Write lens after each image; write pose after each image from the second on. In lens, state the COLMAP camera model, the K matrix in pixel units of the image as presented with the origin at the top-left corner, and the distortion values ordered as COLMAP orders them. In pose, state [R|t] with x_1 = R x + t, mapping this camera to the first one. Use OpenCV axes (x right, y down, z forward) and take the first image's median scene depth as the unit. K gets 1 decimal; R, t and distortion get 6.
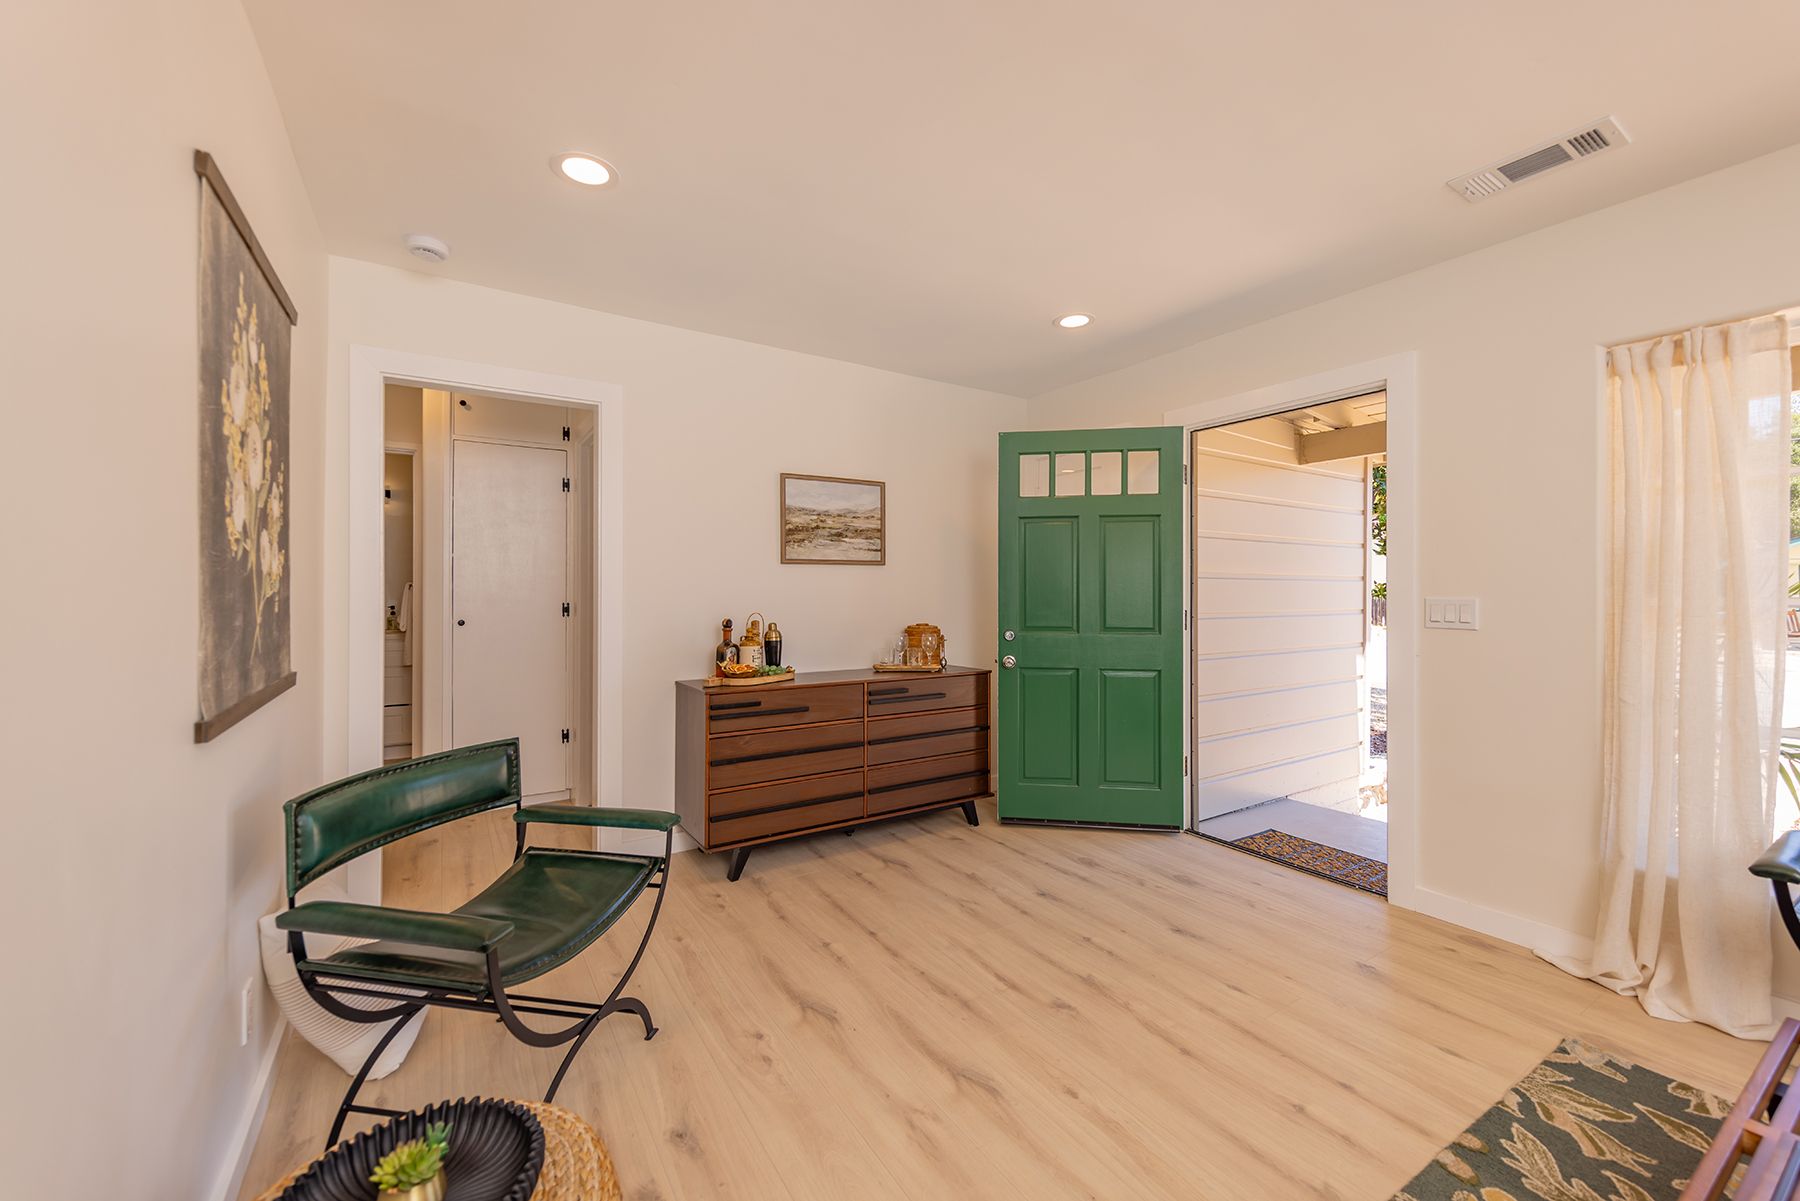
lens RADIAL K [[704.7, 0, 907.9], [0, 704.7, 594.8], [0, 0, 1]] dist [0.006561, 0.000137]
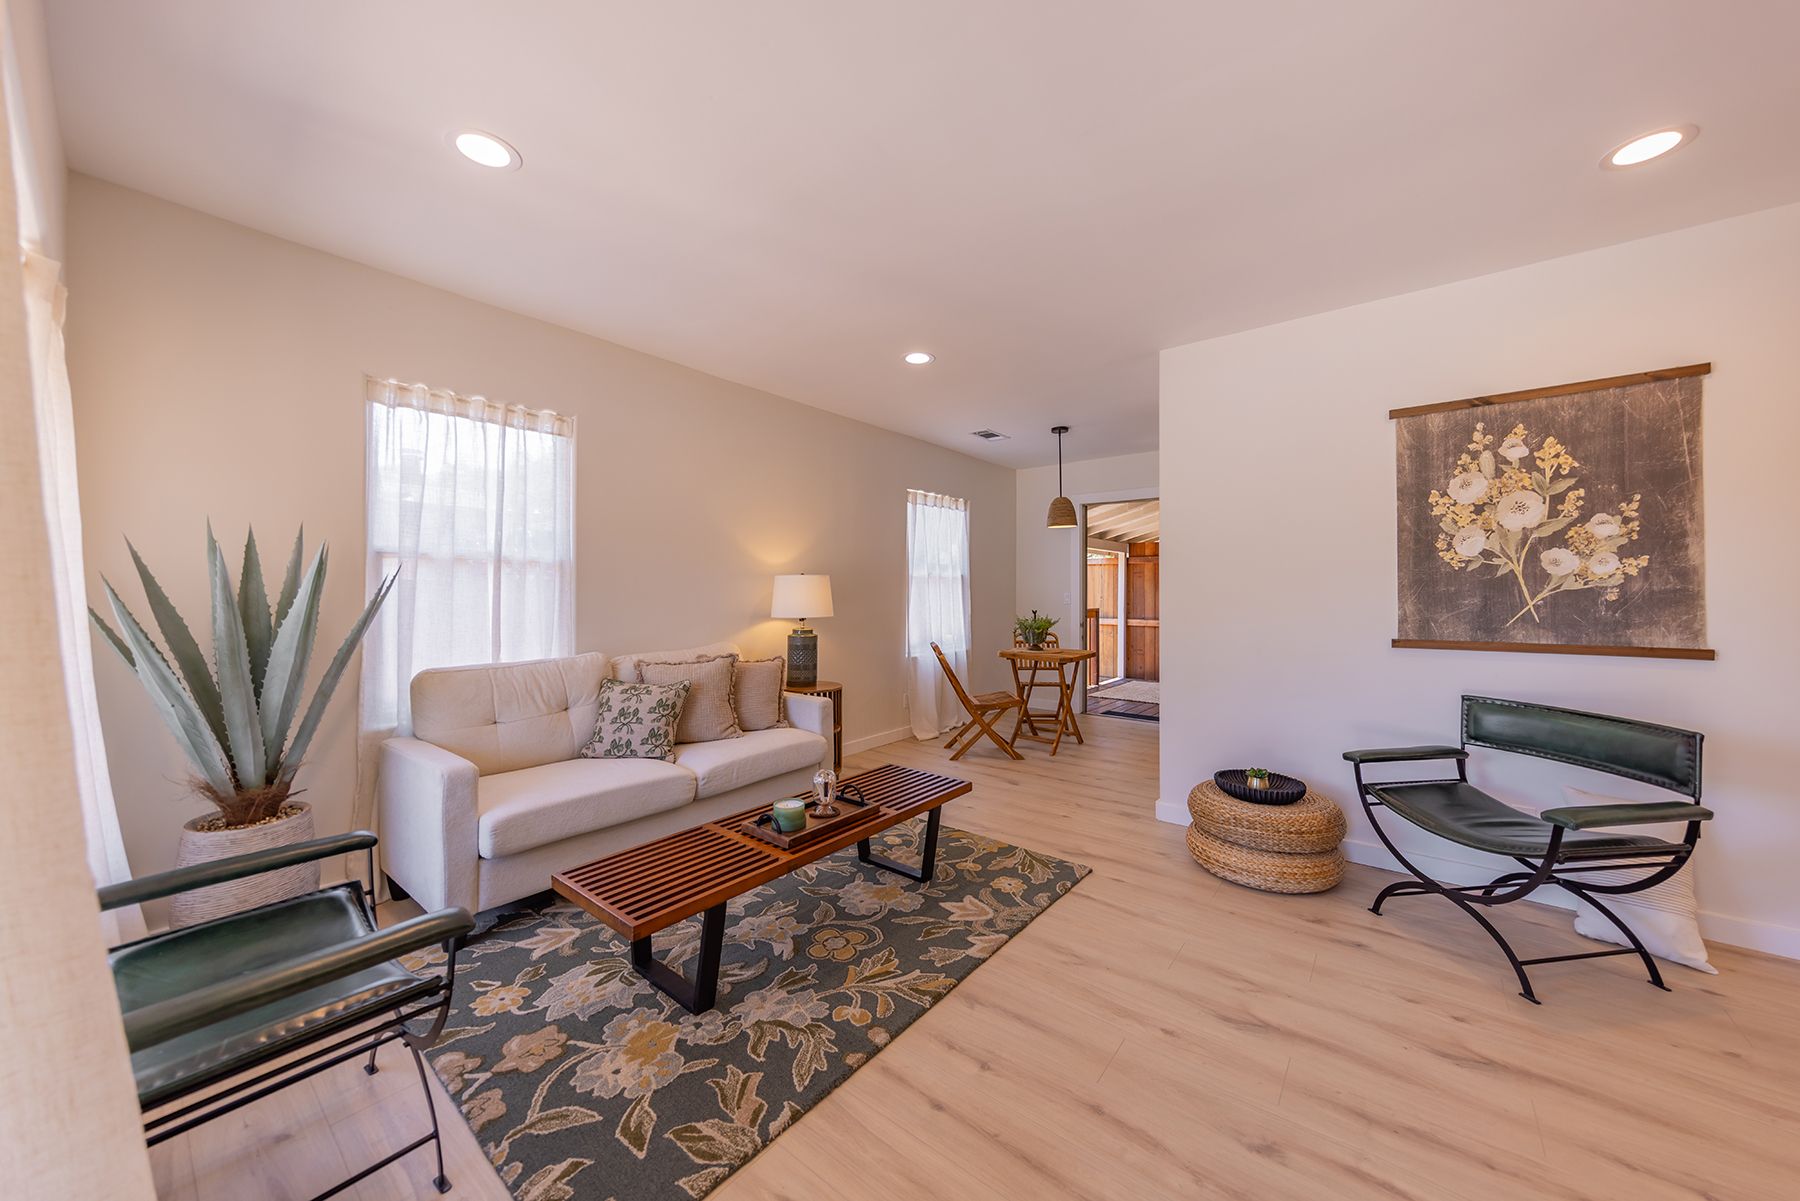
lens RADIAL K [[638.6, 0, 917.3], [0, 638.6, 591.3], [0, 0, 1]] dist [0.001491, -0.000326]
pose [[-0.942157, -0.000398, -0.335173, 0.999732], [-0.001124, 0.999997, 0.001971, 0.009612], [0.335171, 0.002234, -0.942155, 1.927377]]
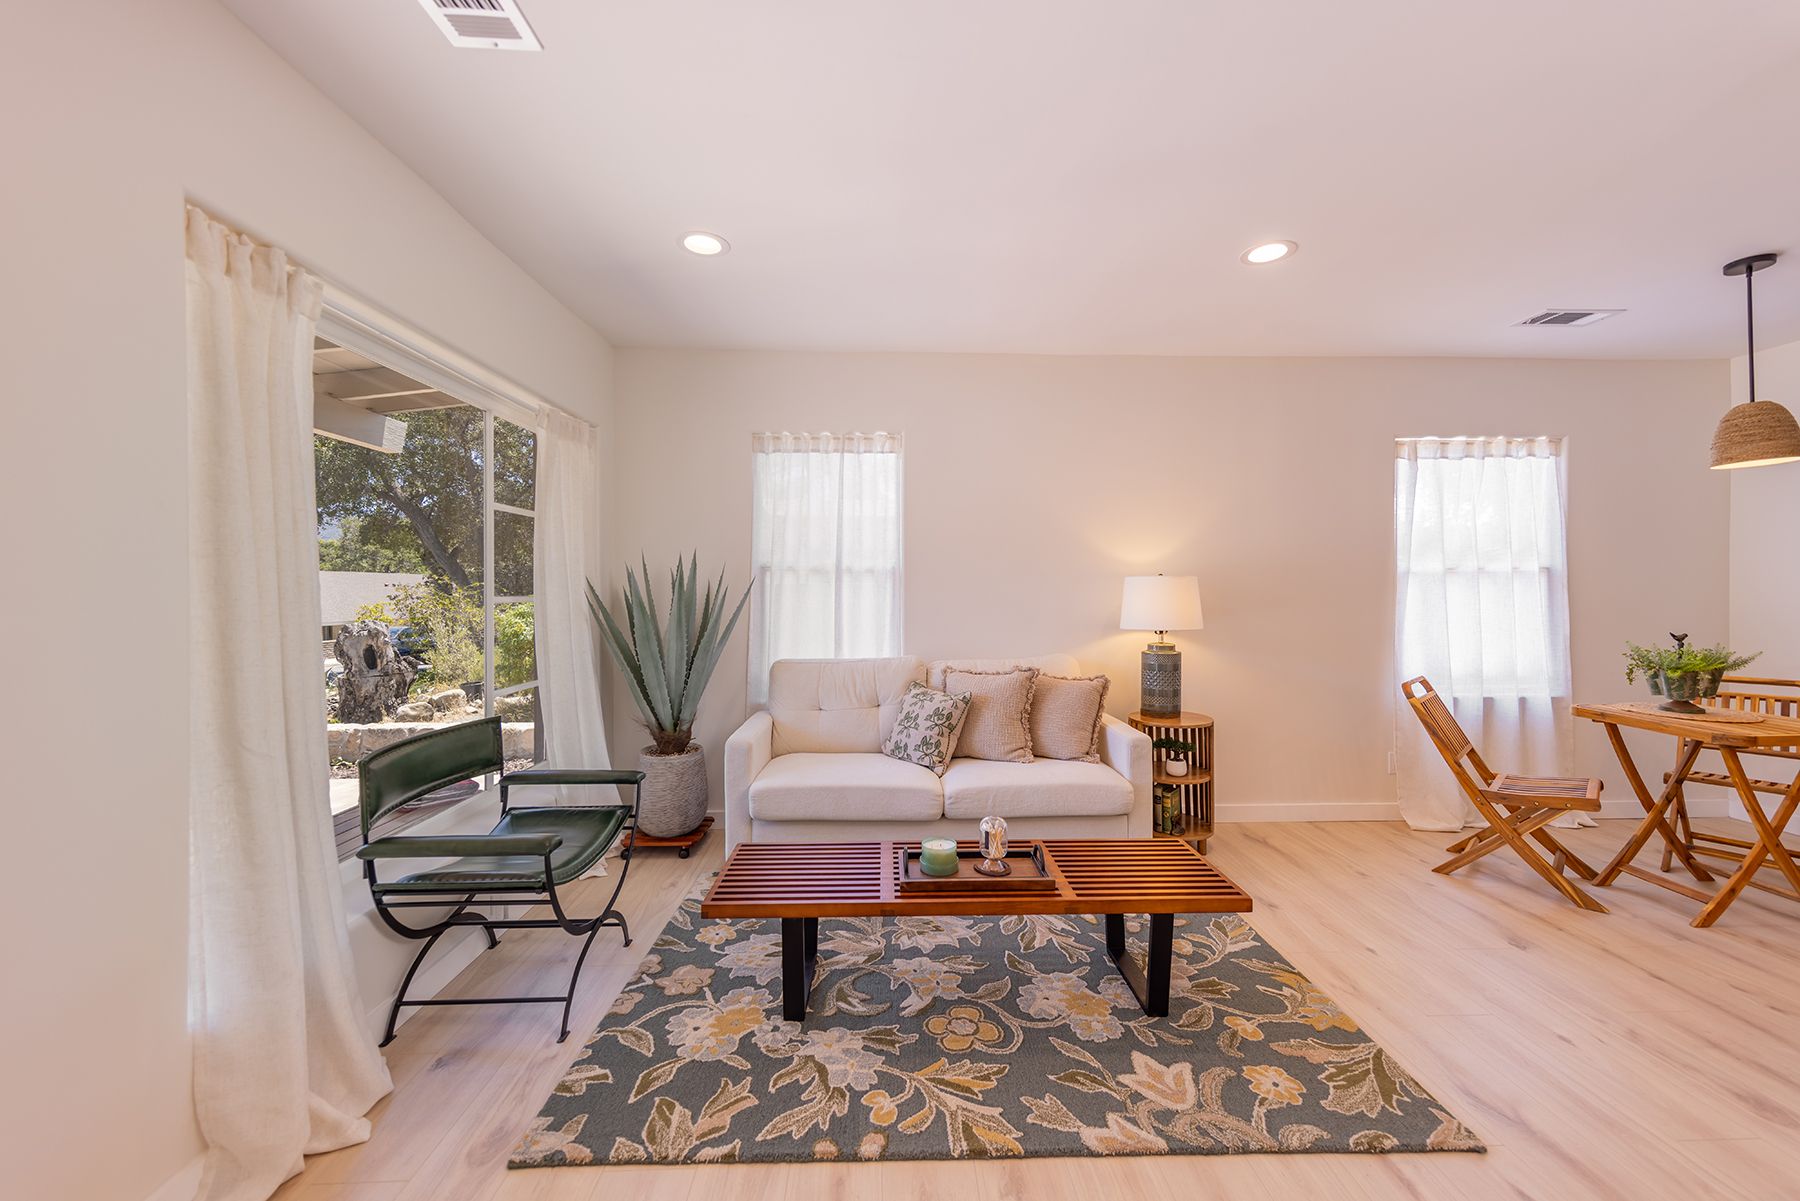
lens RADIAL K [[704.7, 0, 897.9], [0, 704.7, 591.6], [0, 0, 1]] dist [0.006561, 0.000137]
pose [[-0.857691, 0.000900, 0.514165, 0.188048], [0.003244, 0.999988, 0.003662, -0.009692], [-0.514155, 0.004809, -0.857684, 1.718447]]
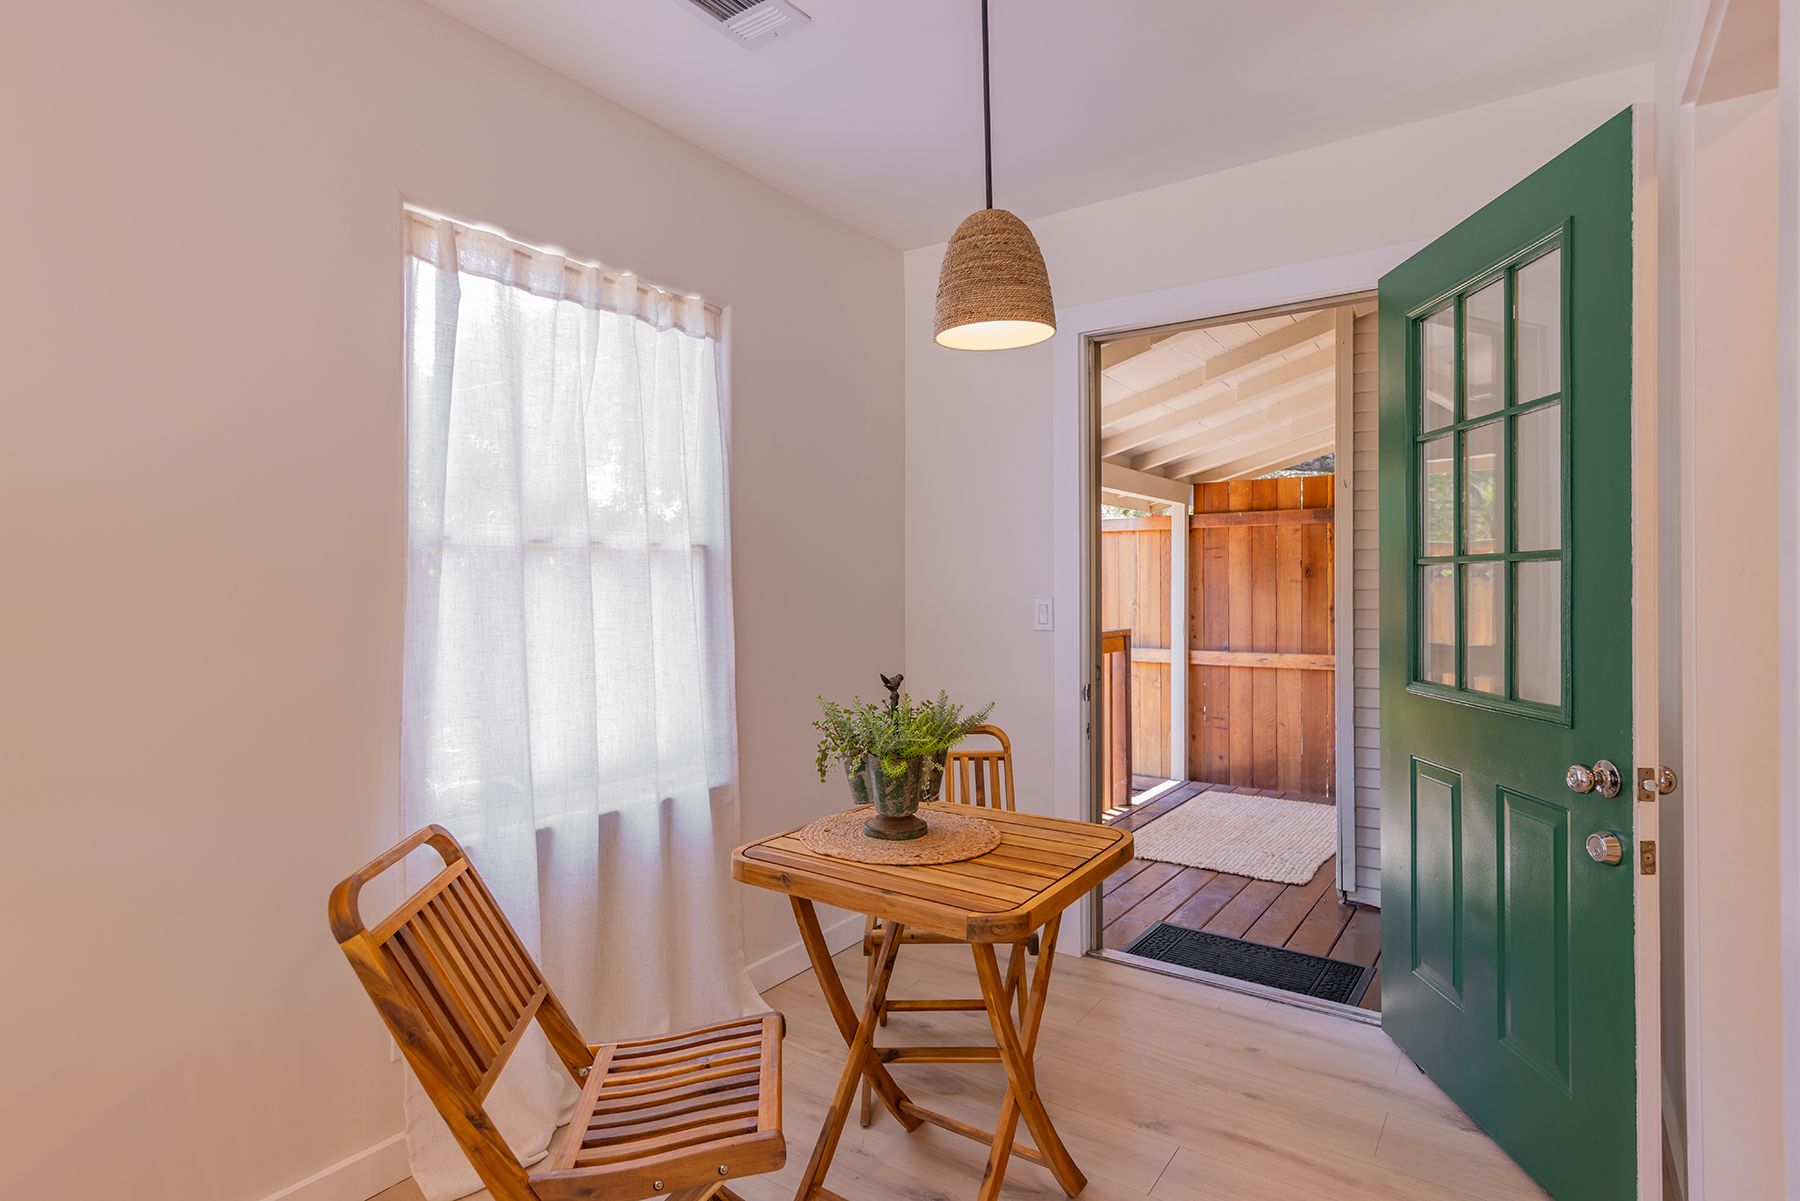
lens RADIAL K [[925.0, 0, 900.4], [0, 925.0, 589.8], [0, 0, 1]] dist [0.003170, 0.000048]
pose [[-0.926838, 0.006409, -0.375407, -0.156353], [0.004538, 0.999972, 0.005868, -0.002649], [0.375434, 0.003735, -0.926841, 0.252213]]
